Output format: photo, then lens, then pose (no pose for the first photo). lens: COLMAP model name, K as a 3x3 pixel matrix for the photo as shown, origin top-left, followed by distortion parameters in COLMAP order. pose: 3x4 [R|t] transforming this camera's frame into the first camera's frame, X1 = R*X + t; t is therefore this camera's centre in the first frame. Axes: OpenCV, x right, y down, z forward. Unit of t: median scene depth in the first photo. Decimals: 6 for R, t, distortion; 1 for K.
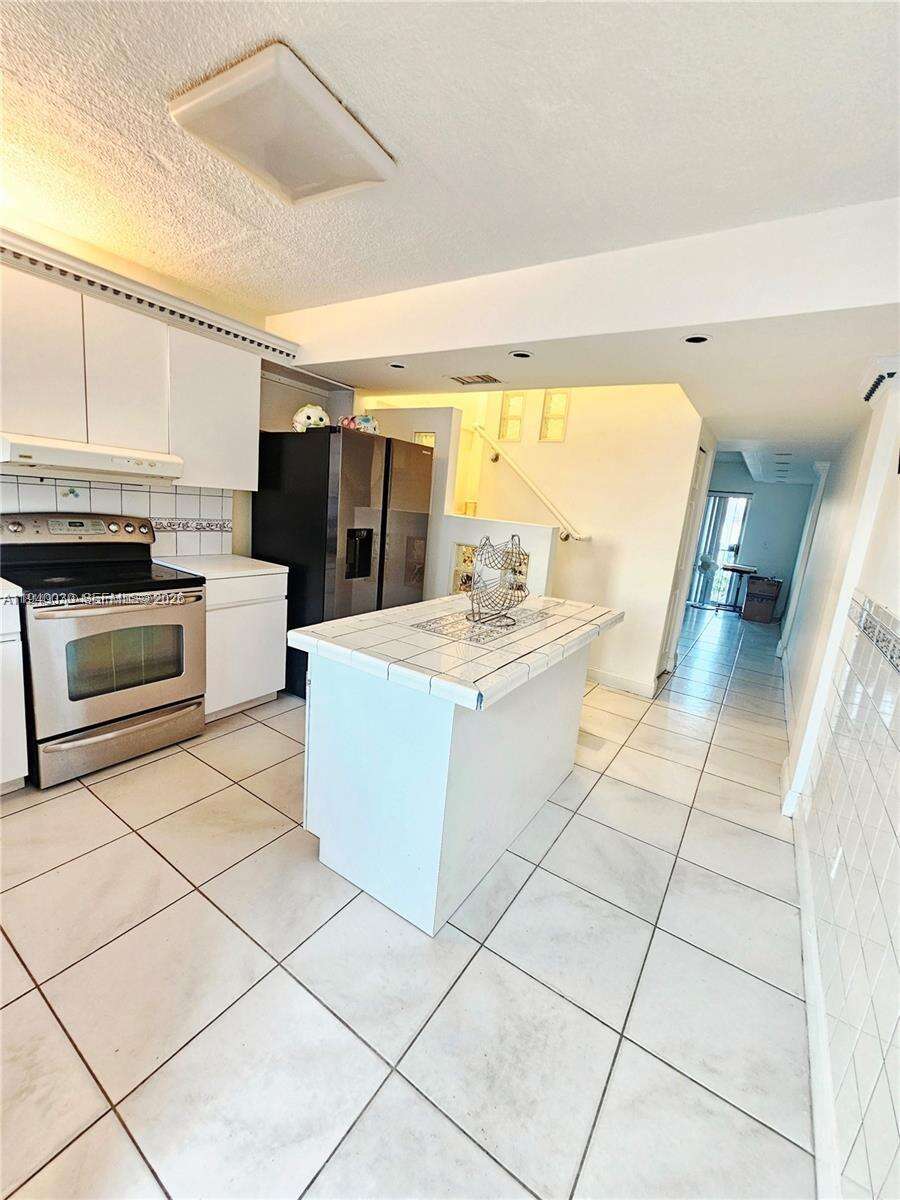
lens RADIAL K [[494.3, 0, 445.0], [0, 494.3, 595.1], [0, 0, 1]] dist [-0.001306, 0.000490]
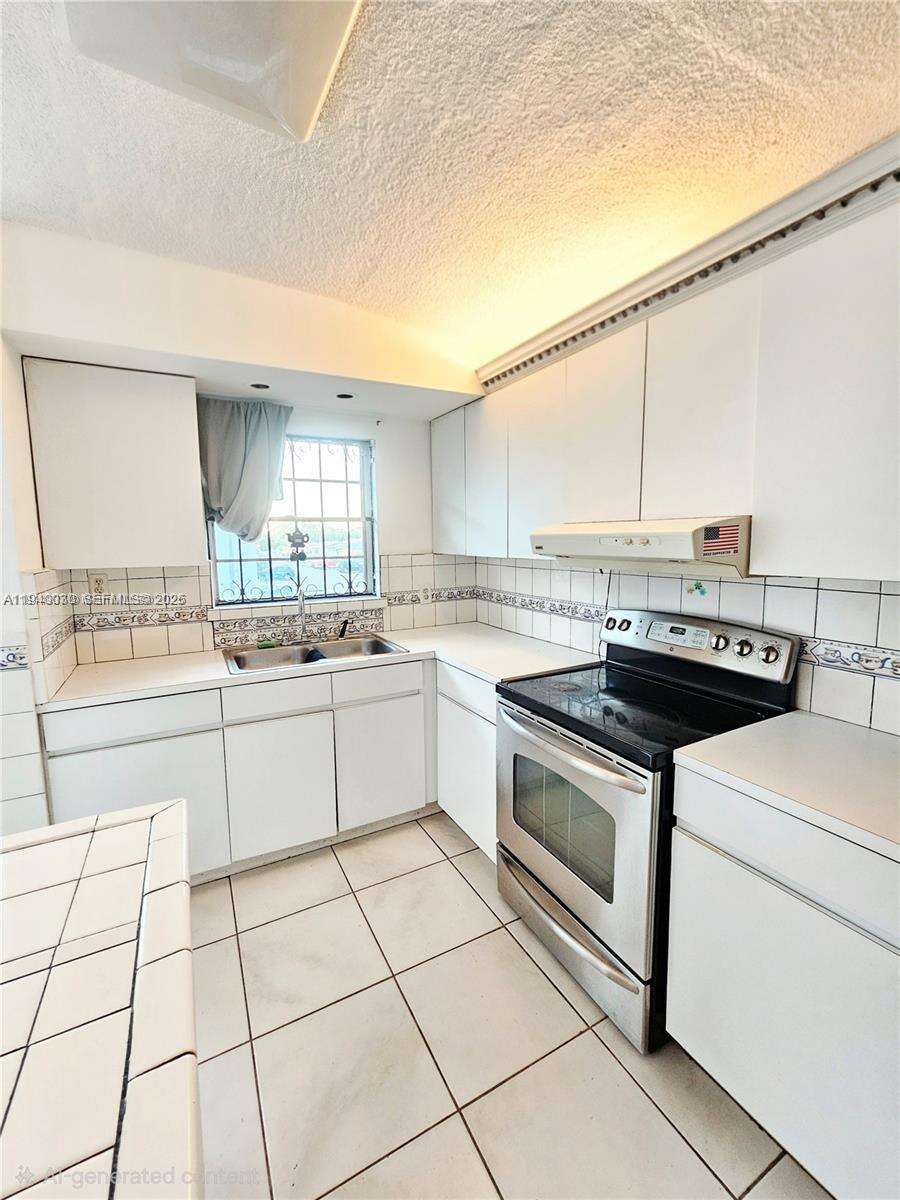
lens RADIAL K [[494.3, 0, 444.2], [0, 494.3, 596.6], [0, 0, 1]] dist [-0.001306, 0.000490]
pose [[-0.477537, 0.013620, -0.878506, 0.044845], [-0.198197, 0.972438, 0.122812, -0.187854], [0.855965, 0.232764, -0.461676, 0.908029]]
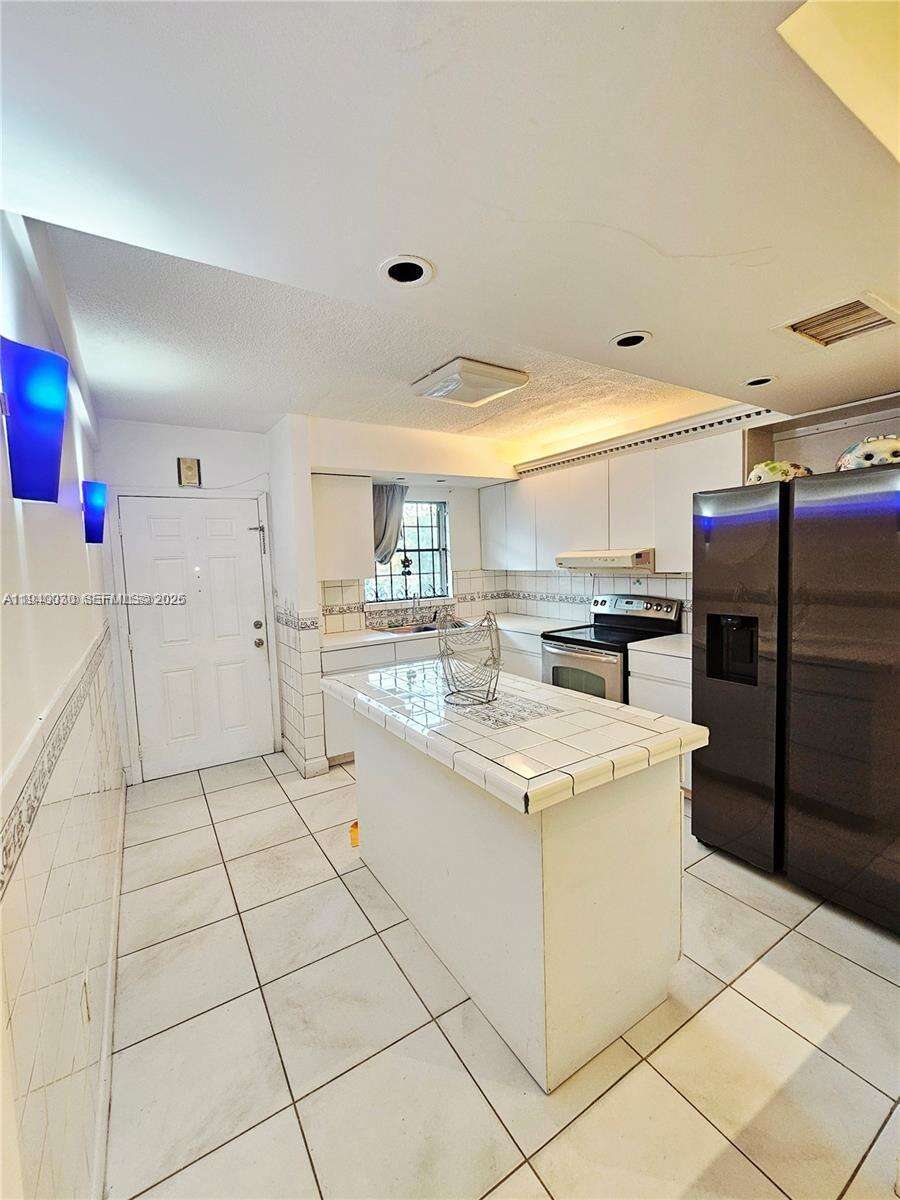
lens RADIAL K [[494.3, 0, 445.6], [0, 494.3, 599.2], [0, 0, 1]] dist [-0.001306, 0.000490]
pose [[-0.419698, -0.005829, -0.907645, 0.728719], [-0.175874, 0.981550, 0.075021, -0.148215], [0.890462, 0.191117, -0.412980, 0.987006]]
